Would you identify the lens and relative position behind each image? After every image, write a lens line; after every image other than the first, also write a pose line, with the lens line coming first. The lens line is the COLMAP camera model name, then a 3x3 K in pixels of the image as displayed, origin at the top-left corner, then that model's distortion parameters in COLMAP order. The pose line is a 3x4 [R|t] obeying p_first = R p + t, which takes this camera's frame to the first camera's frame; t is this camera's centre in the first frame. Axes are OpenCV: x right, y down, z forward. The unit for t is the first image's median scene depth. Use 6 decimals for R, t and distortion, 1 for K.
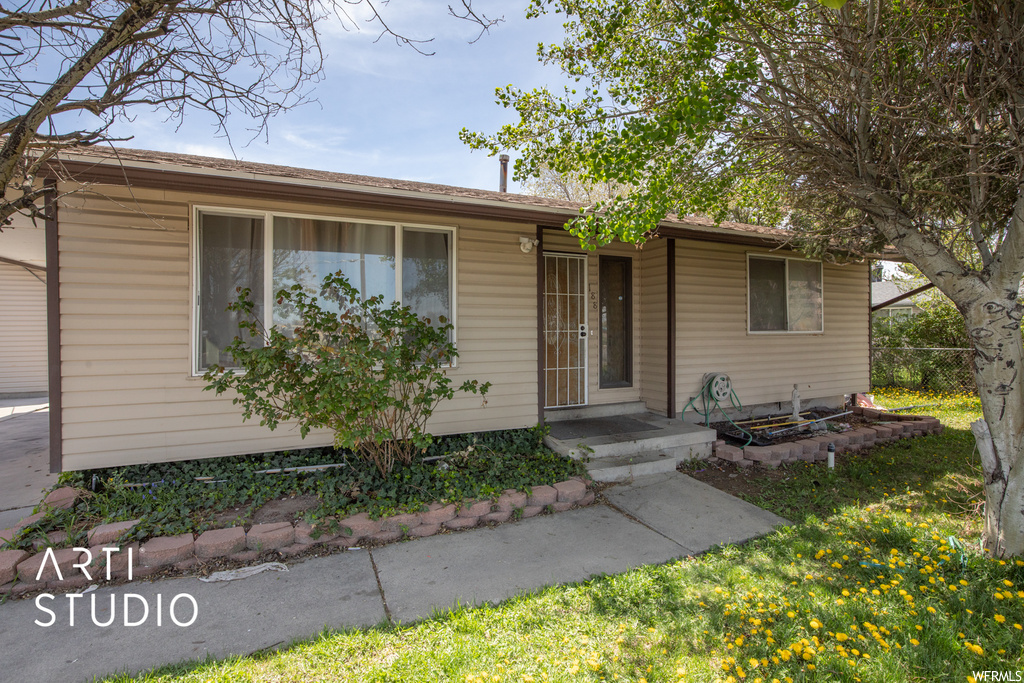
lens RADIAL K [[467.0, 0, 499.0], [0, 467.0, 330.3], [0, 0, 1]] dist [-0.021647, -0.000073]
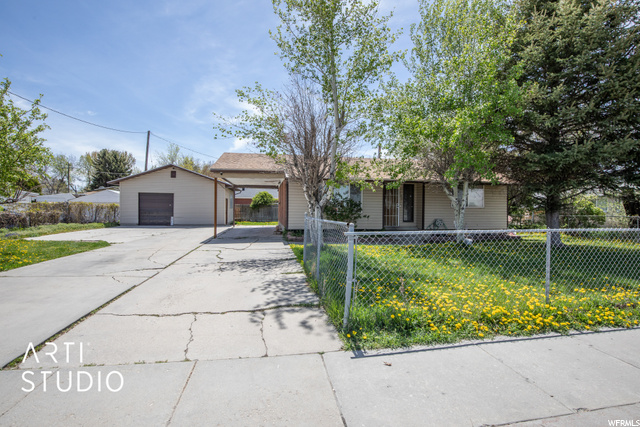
lens RADIAL K [[291.9, 0, 311.9], [0, 291.9, 206.5], [0, 0, 1]] dist [-0.021647, -0.000073]
pose [[0.966990, 0.020042, -0.254023, 0.113011], [-0.018980, 0.999798, 0.006633, 0.005537], [0.254105, -0.001592, 0.967175, -1.350103]]
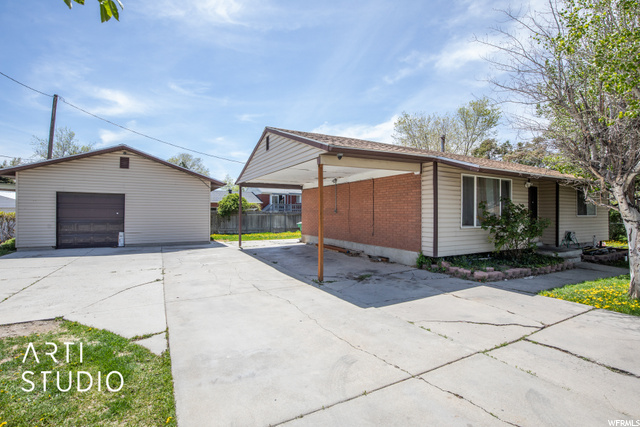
lens RADIAL K [[291.9, 0, 311.9], [0, 291.9, 206.5], [0, 0, 1]] dist [-0.021647, -0.000073]
pose [[0.997368, 0.018245, 0.070176, -1.192737], [-0.017330, 0.999757, -0.013621, -0.000833], [-0.070408, 0.012369, 0.997442, -0.586959]]
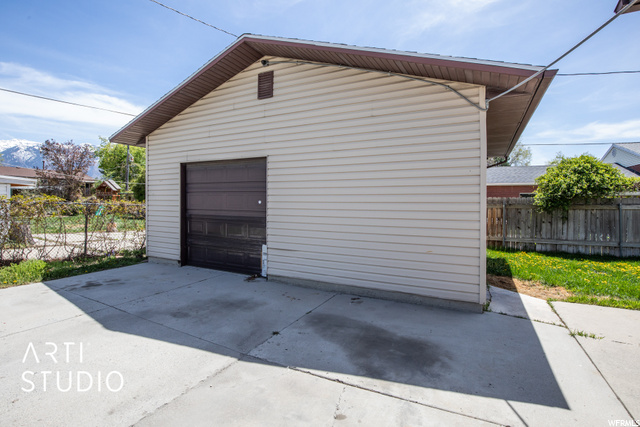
lens RADIAL K [[303.5, 0, 316.9], [0, 303.5, 200.4], [0, 0, 1]] dist [-0.023774, -0.000148]
pose [[0.626912, 0.011811, -0.779000, -1.578445], [-0.005980, 0.999929, 0.010348, 0.028081], [0.779067, -0.001829, 0.626938, 1.187440]]
